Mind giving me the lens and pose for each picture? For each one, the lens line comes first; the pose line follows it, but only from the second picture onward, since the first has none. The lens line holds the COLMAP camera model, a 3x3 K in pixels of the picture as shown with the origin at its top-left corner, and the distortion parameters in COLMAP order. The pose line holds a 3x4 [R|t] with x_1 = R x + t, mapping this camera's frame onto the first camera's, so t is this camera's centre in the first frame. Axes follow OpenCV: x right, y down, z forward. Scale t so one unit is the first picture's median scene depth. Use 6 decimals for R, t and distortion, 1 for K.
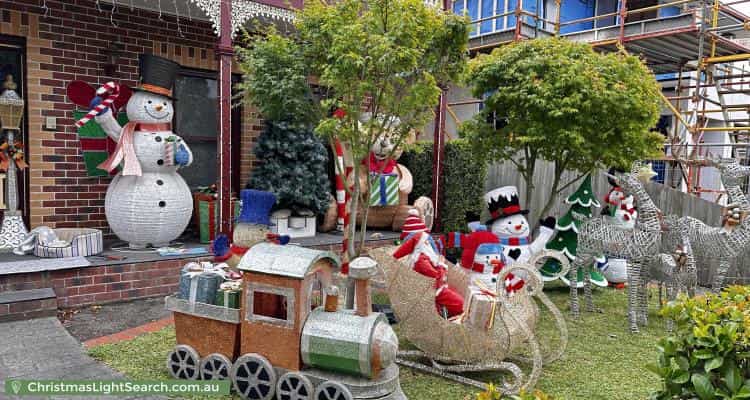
lens RADIAL K [[569.4, 0, 381.3], [0, 569.4, 206.4], [0, 0, 1]] dist [0.073466, -0.006590]
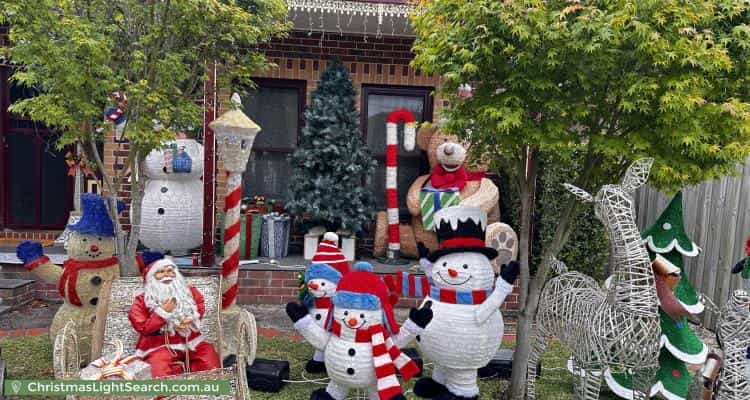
lens RADIAL K [[533.3, 0, 370.6], [0, 533.3, 204.8], [0, 0, 1]] dist [0.073038, -0.078404]
pose [[0.814726, 0.037857, -0.578609, 0.455799], [-0.065529, 0.997485, -0.027007, -0.013600], [0.576131, 0.059919, 0.815158, 0.447461]]
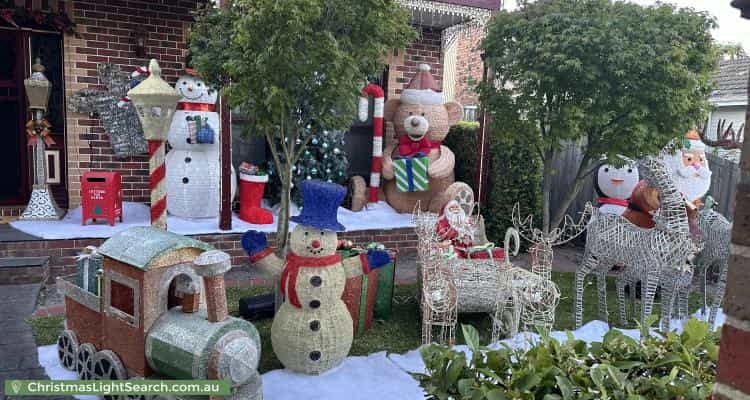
lens RADIAL K [[533.3, 0, 373.0], [0, 533.3, 202.5], [0, 0, 1]] dist [0.073038, -0.078404]
pose [[0.960501, 0.037789, -0.275699, 0.221752], [-0.032252, 0.999177, 0.024591, -0.001797], [0.276401, -0.014728, 0.960930, 0.182415]]
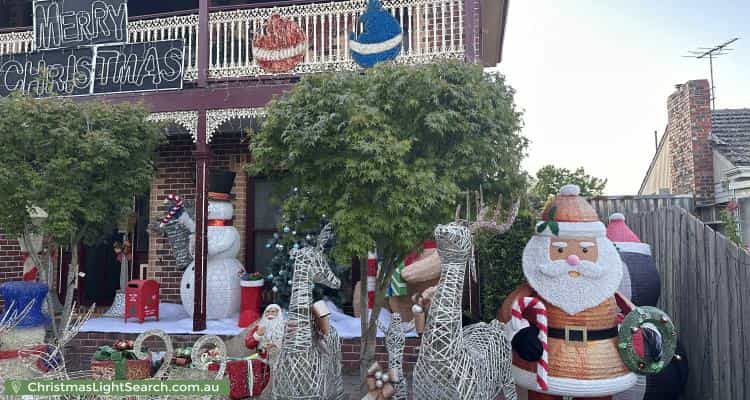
lens RADIAL K [[533.3, 0, 377.2], [0, 533.3, 201.1], [0, 0, 1]] dist [0.073038, -0.078404]
pose [[0.643704, -0.099328, -0.758801, 0.785964], [-0.035995, 0.986514, -0.159671, -0.016713], [0.764427, 0.130094, 0.631448, 0.603628]]
